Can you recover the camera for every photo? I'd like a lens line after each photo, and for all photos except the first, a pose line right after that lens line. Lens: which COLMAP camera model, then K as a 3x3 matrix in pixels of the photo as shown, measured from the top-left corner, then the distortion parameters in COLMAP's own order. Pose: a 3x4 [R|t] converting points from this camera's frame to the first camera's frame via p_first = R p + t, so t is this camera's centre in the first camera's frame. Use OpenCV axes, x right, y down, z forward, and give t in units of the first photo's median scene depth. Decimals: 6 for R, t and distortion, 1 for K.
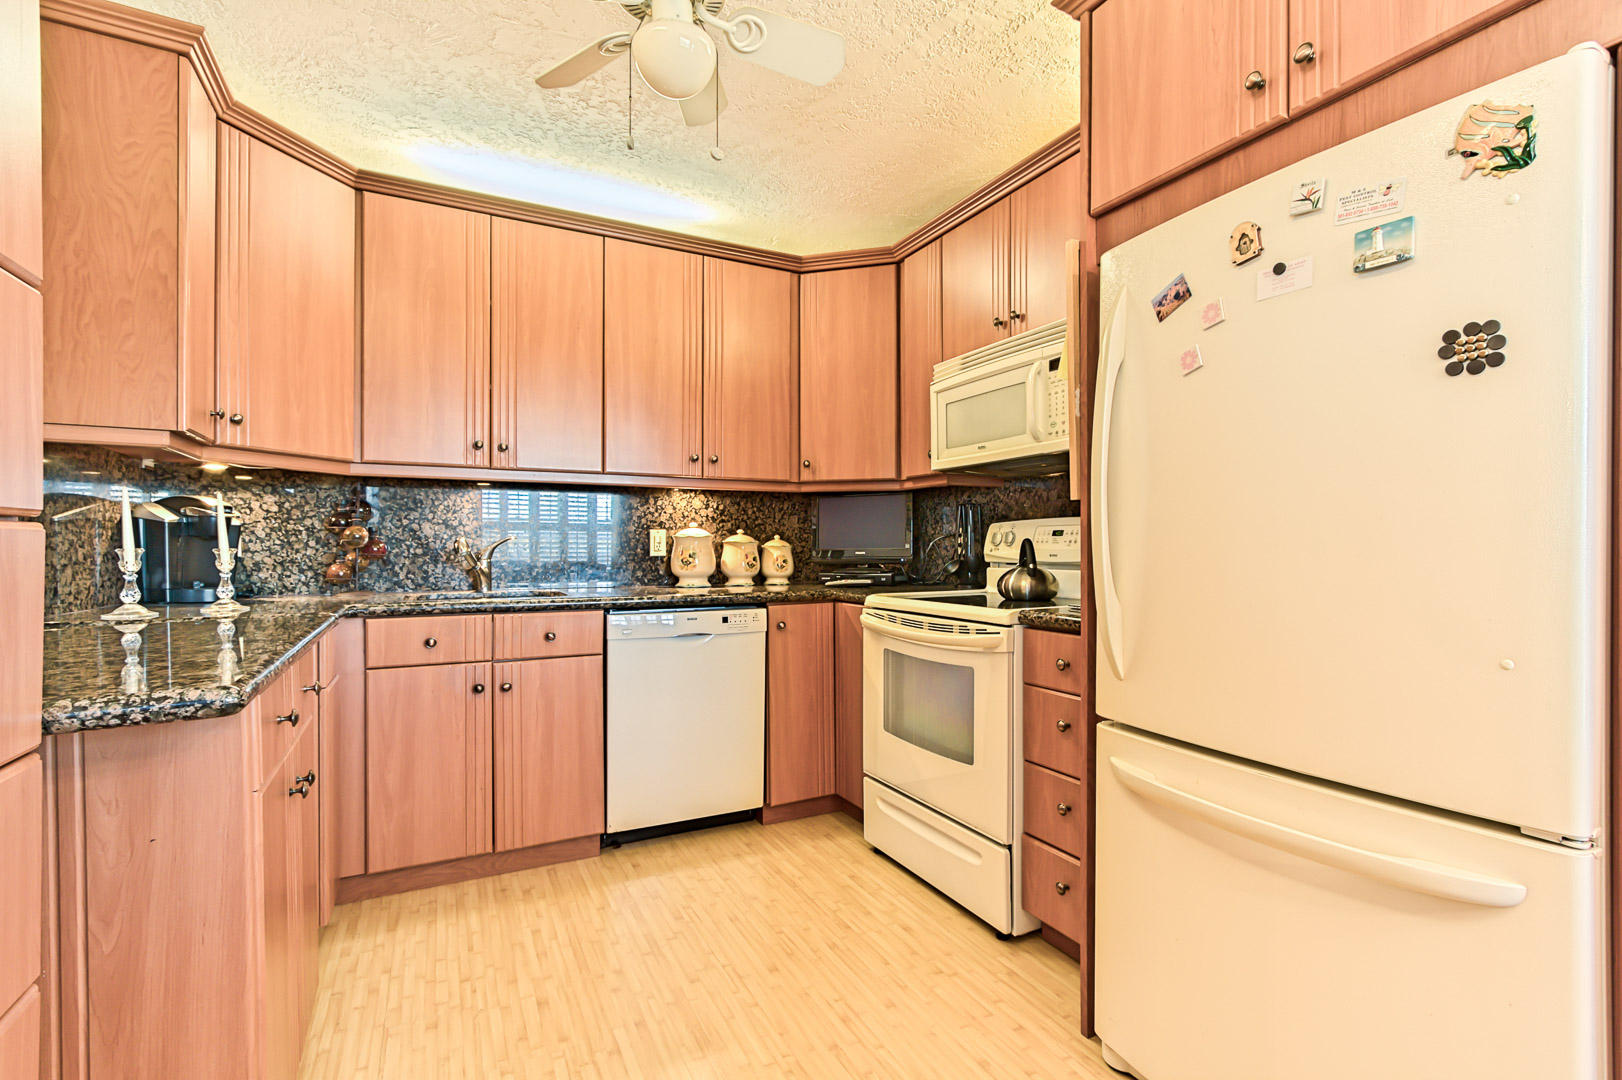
lens RADIAL K [[735.0, 0, 819.0], [0, 735.0, 546.5], [0, 0, 1]] dist [-0.007934, 0.002760]
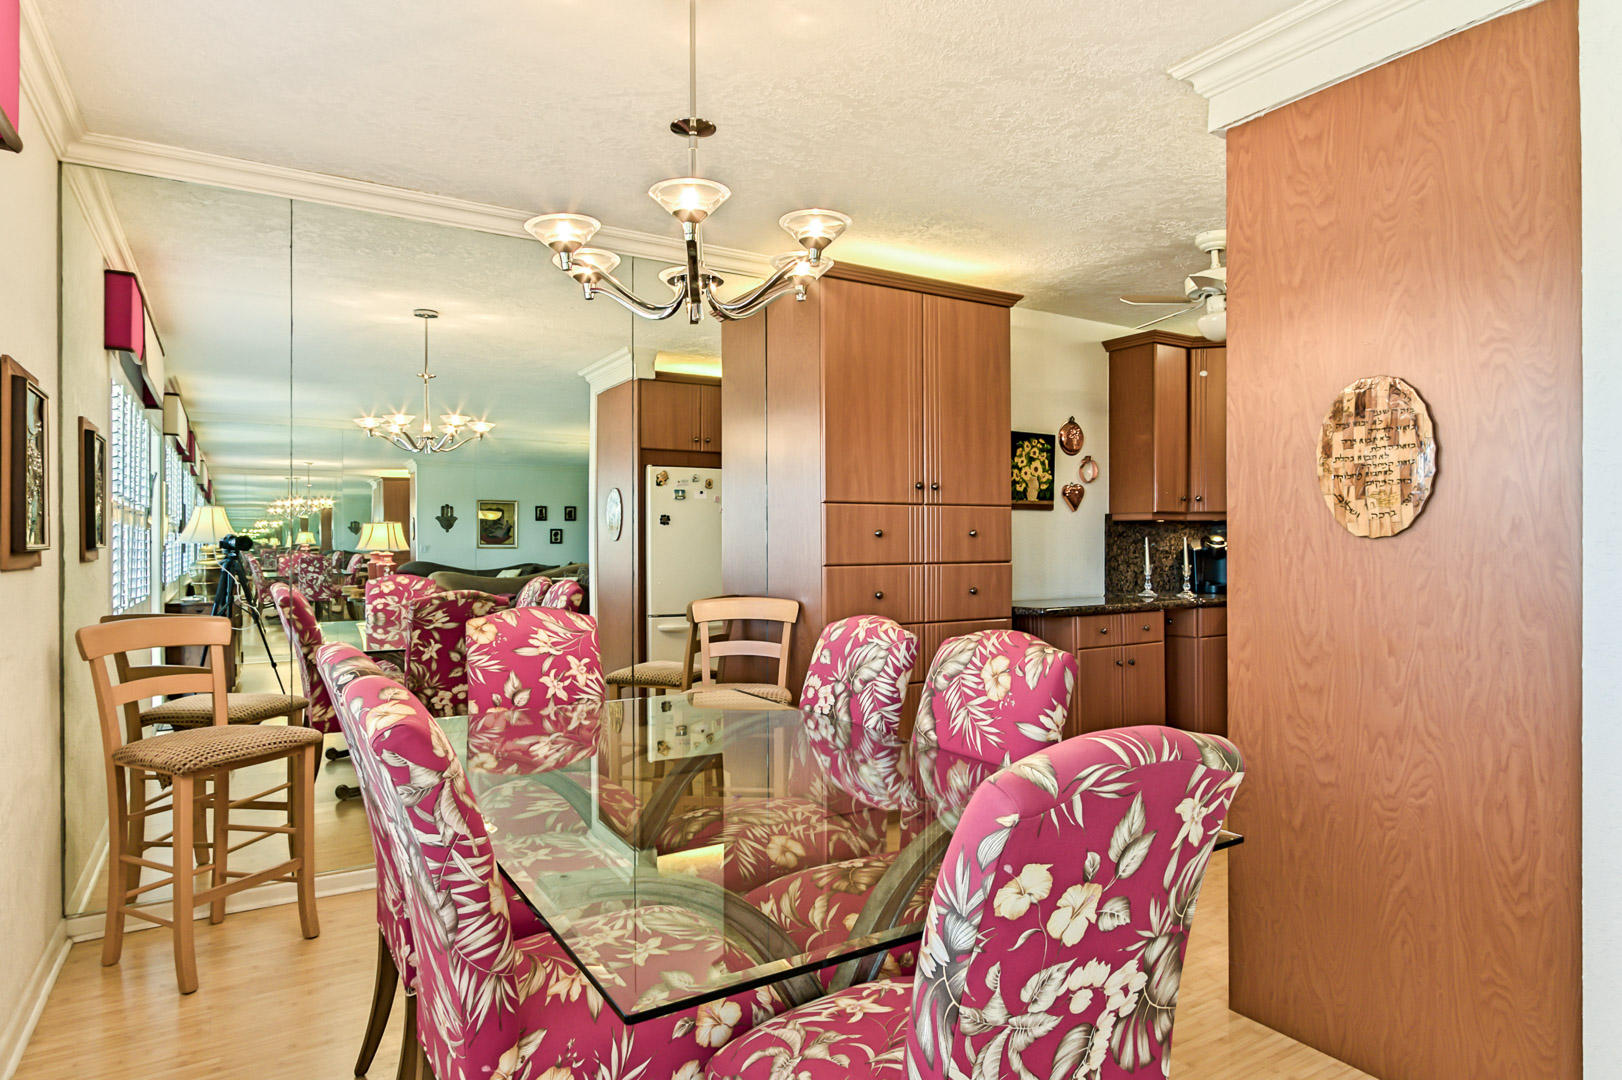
lens RADIAL K [[935.7, 0, 820.5], [0, 935.7, 544.5], [0, 0, 1]] dist [-0.021134, 0.003612]
pose [[0.070550, 0.001158, -0.997508, 1.298037], [0.001531, 0.999998, 0.001270, -0.045720], [0.997507, -0.001617, 0.070548, -0.144616]]
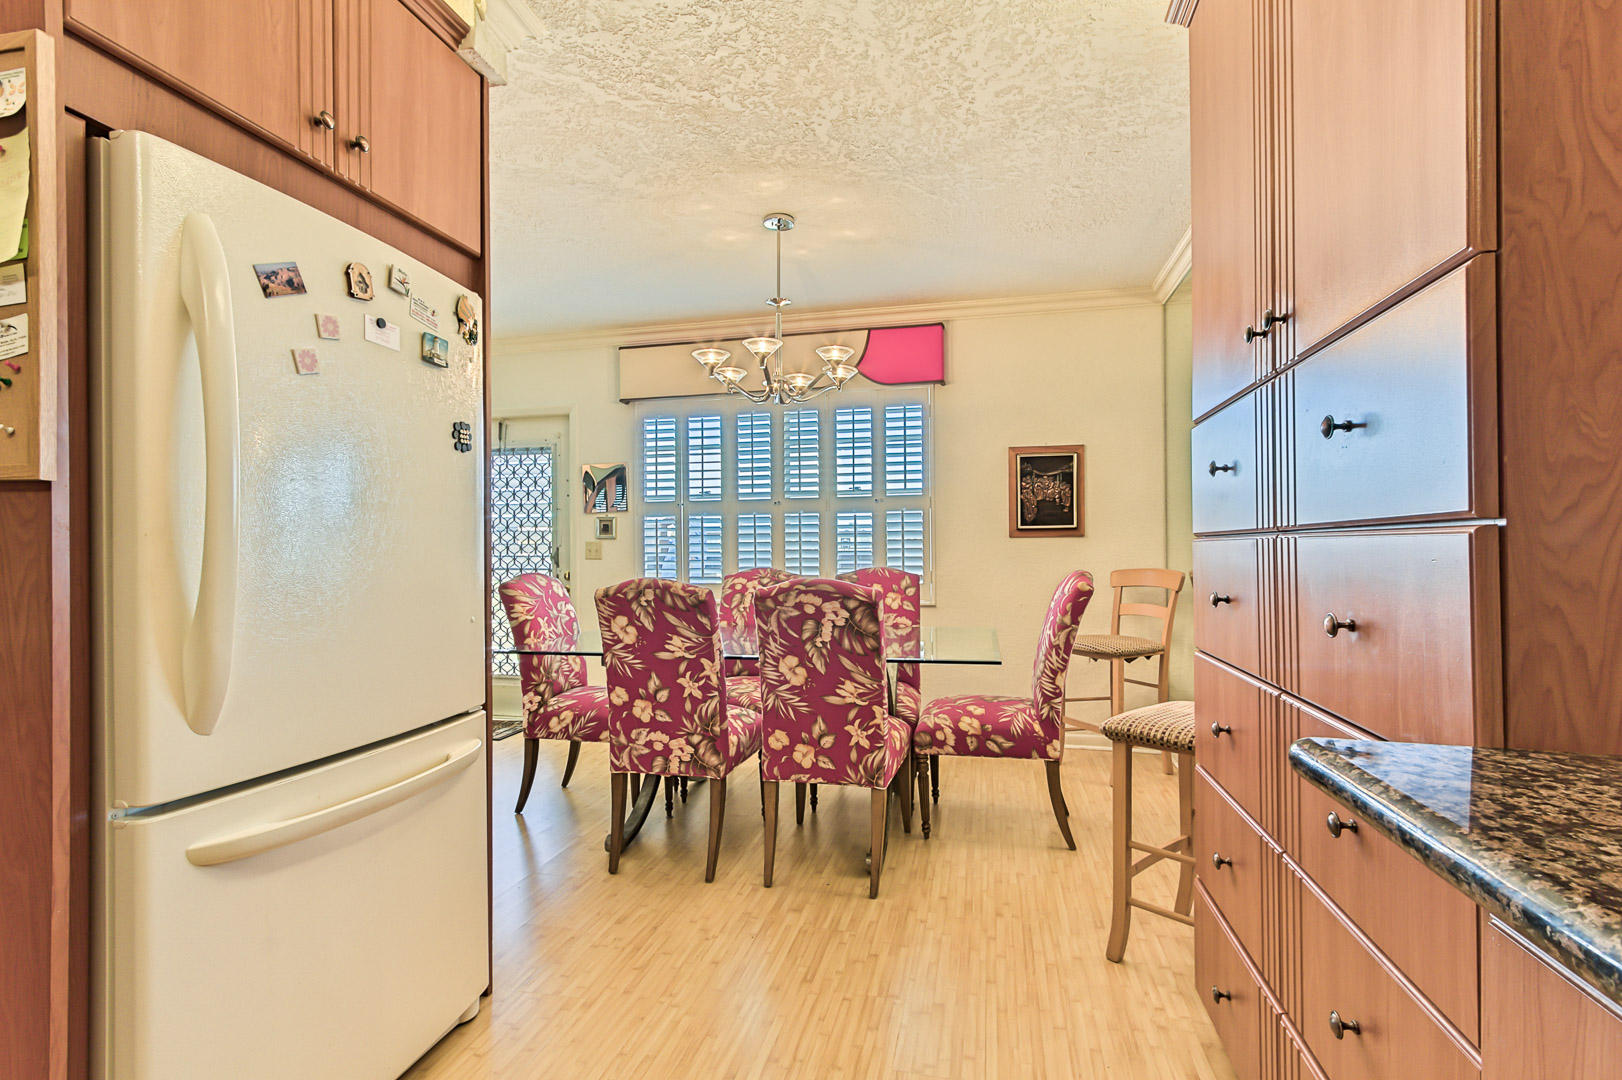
lens RADIAL K [[735.0, 0, 808.8], [0, 735.0, 550.5], [0, 0, 1]] dist [-0.007934, 0.002760]
pose [[-0.743408, 0.003305, 0.668830, -0.313014], [0.007585, 0.999965, 0.003489, -0.002550], [-0.668795, 0.007666, -0.743408, 0.645142]]
